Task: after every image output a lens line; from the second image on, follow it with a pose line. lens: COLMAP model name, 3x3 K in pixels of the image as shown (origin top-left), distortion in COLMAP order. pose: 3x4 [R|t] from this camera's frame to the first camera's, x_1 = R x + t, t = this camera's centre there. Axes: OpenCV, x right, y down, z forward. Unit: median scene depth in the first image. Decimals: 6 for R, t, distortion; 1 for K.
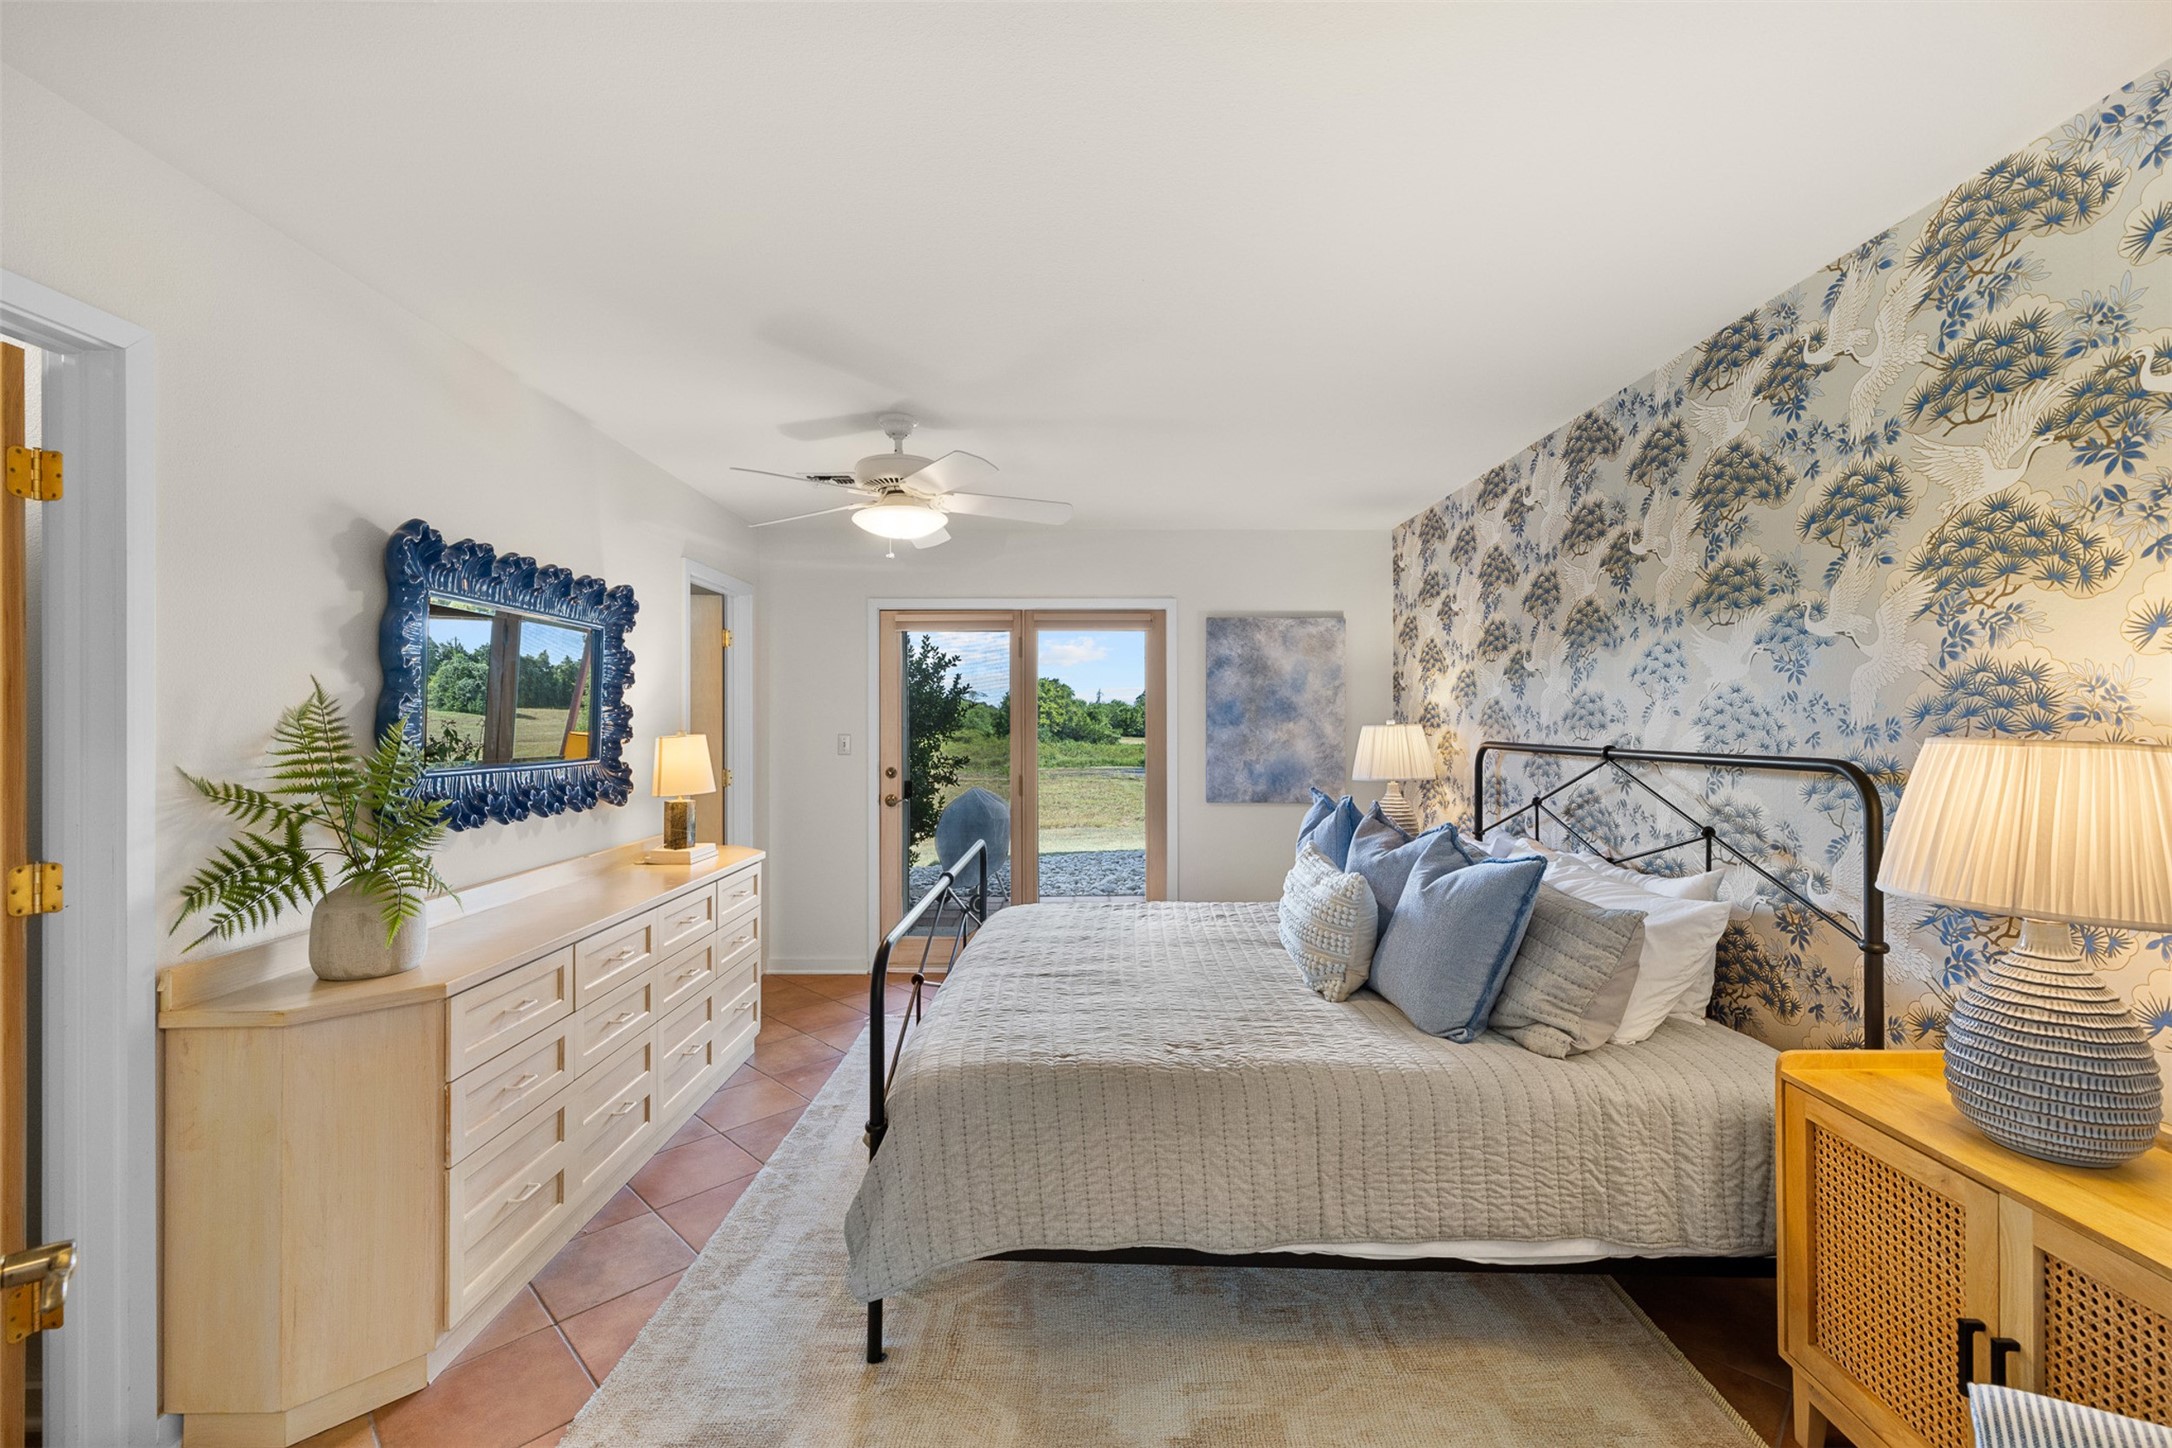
lens RADIAL K [[923.0, 0, 1087.4], [0, 923.0, 722.1], [0, 0, 1]] dist [0.000201, 0.000024]
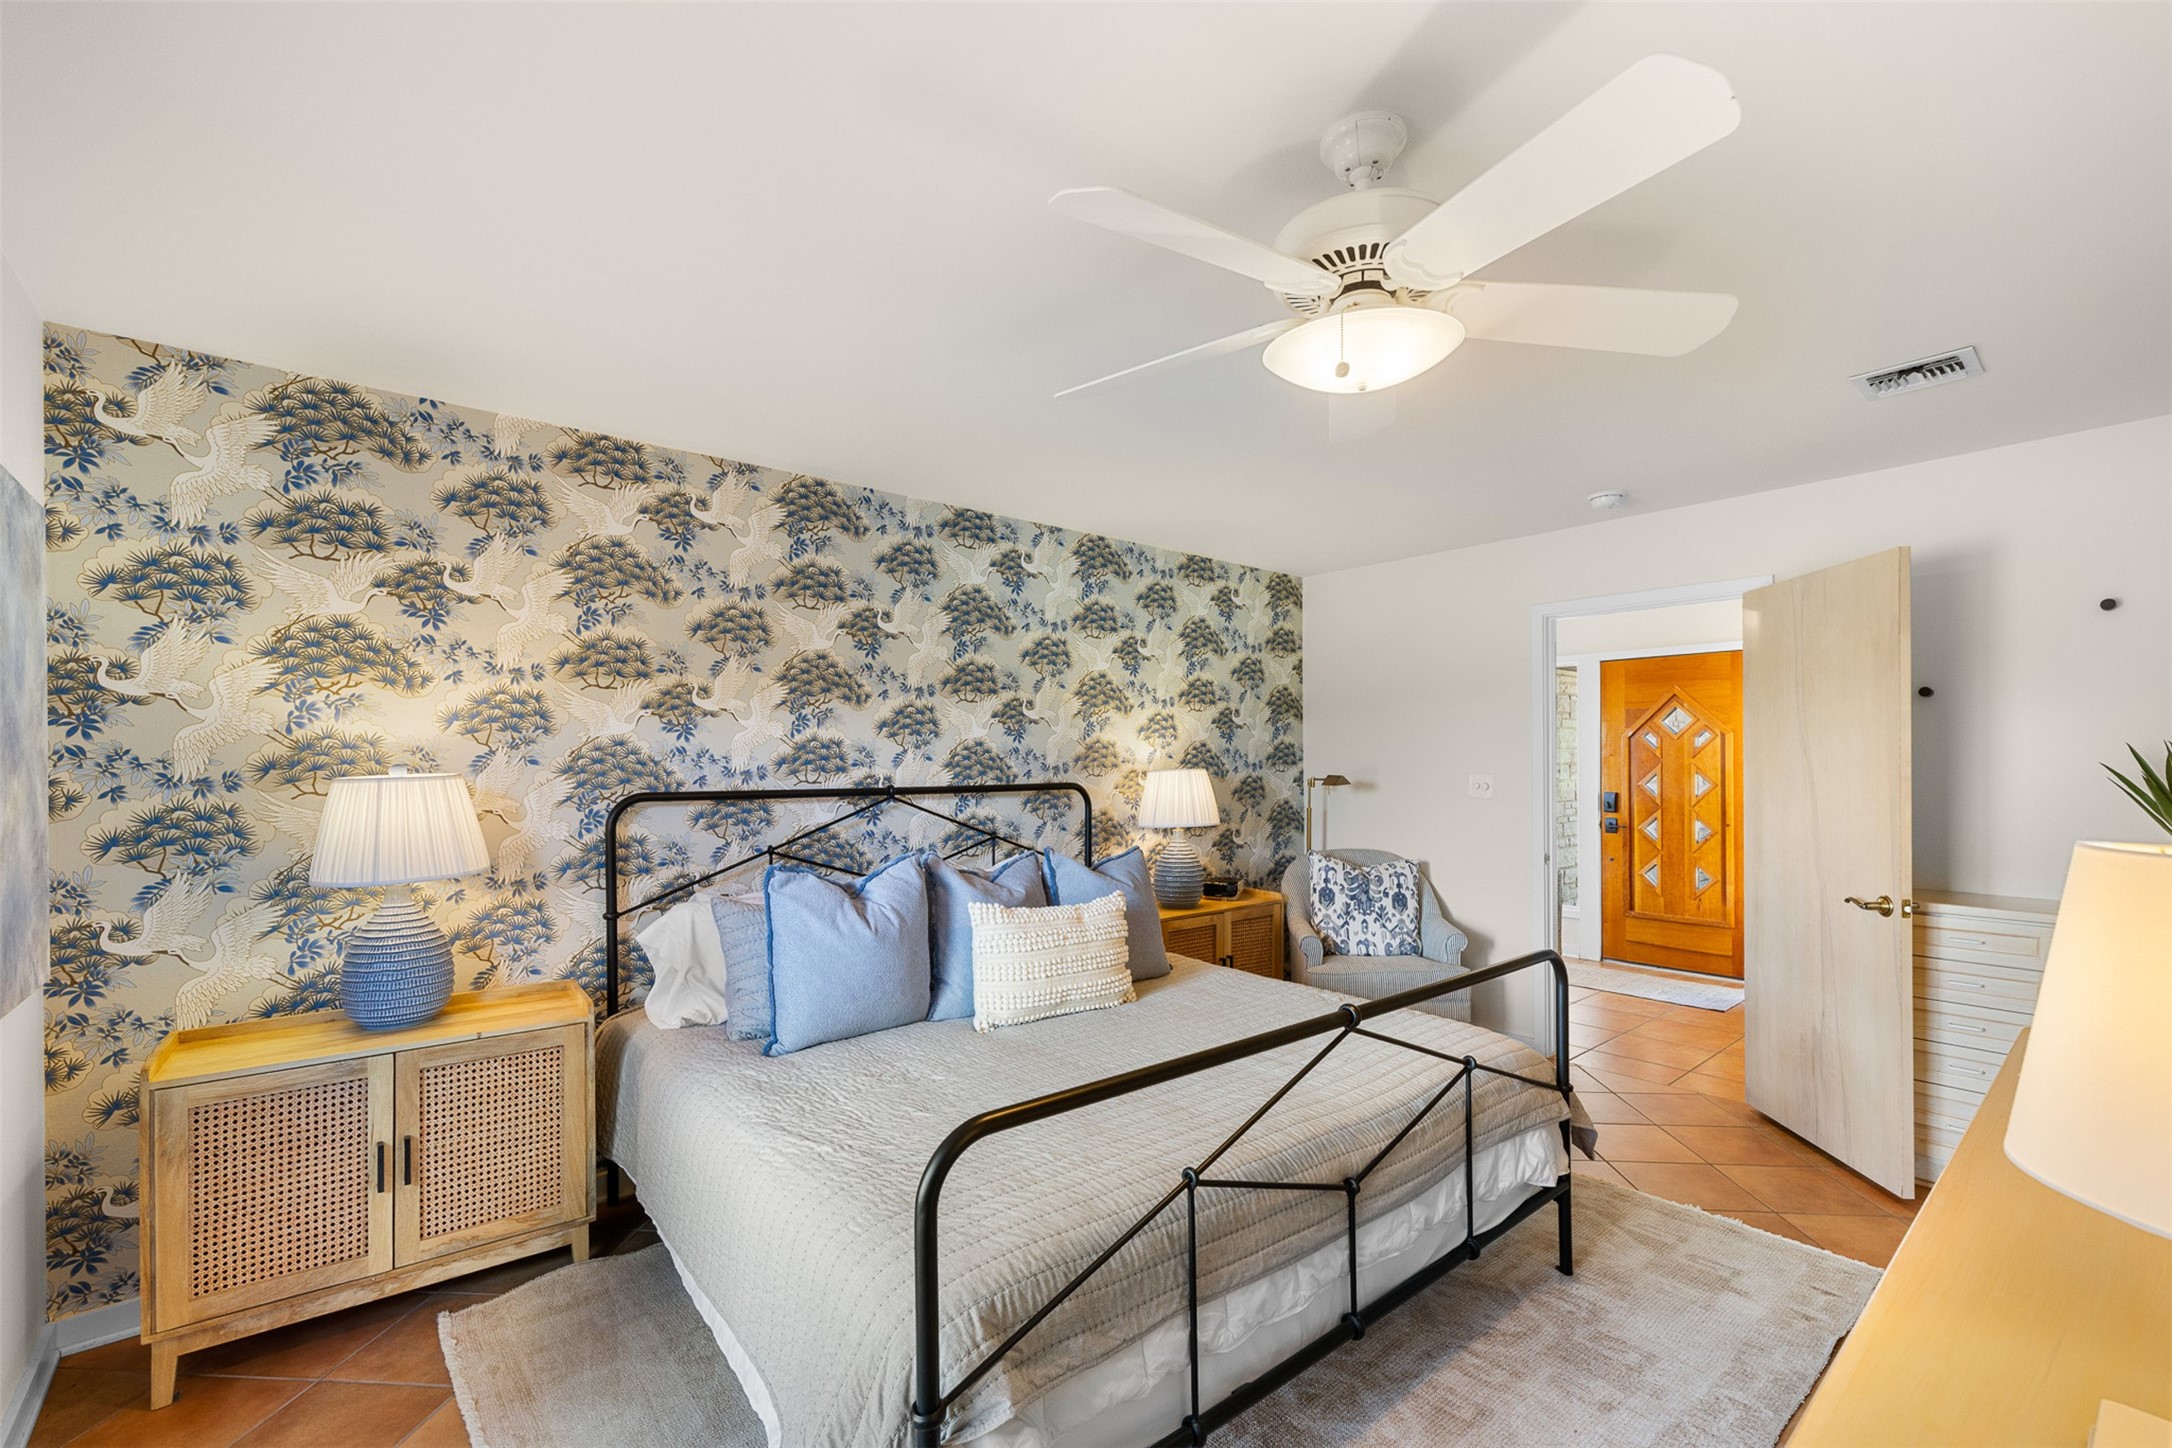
lens RADIAL K [[923.0, 0, 1093.8], [0, 923.0, 766.2], [0, 0, 1]] dist [0.000201, 0.000024]
pose [[-0.638925, 0.006179, 0.769244, -0.637361], [0.009058, 0.999959, -0.000509, 0.004832], [-0.769216, 0.006643, -0.638955, 1.866580]]
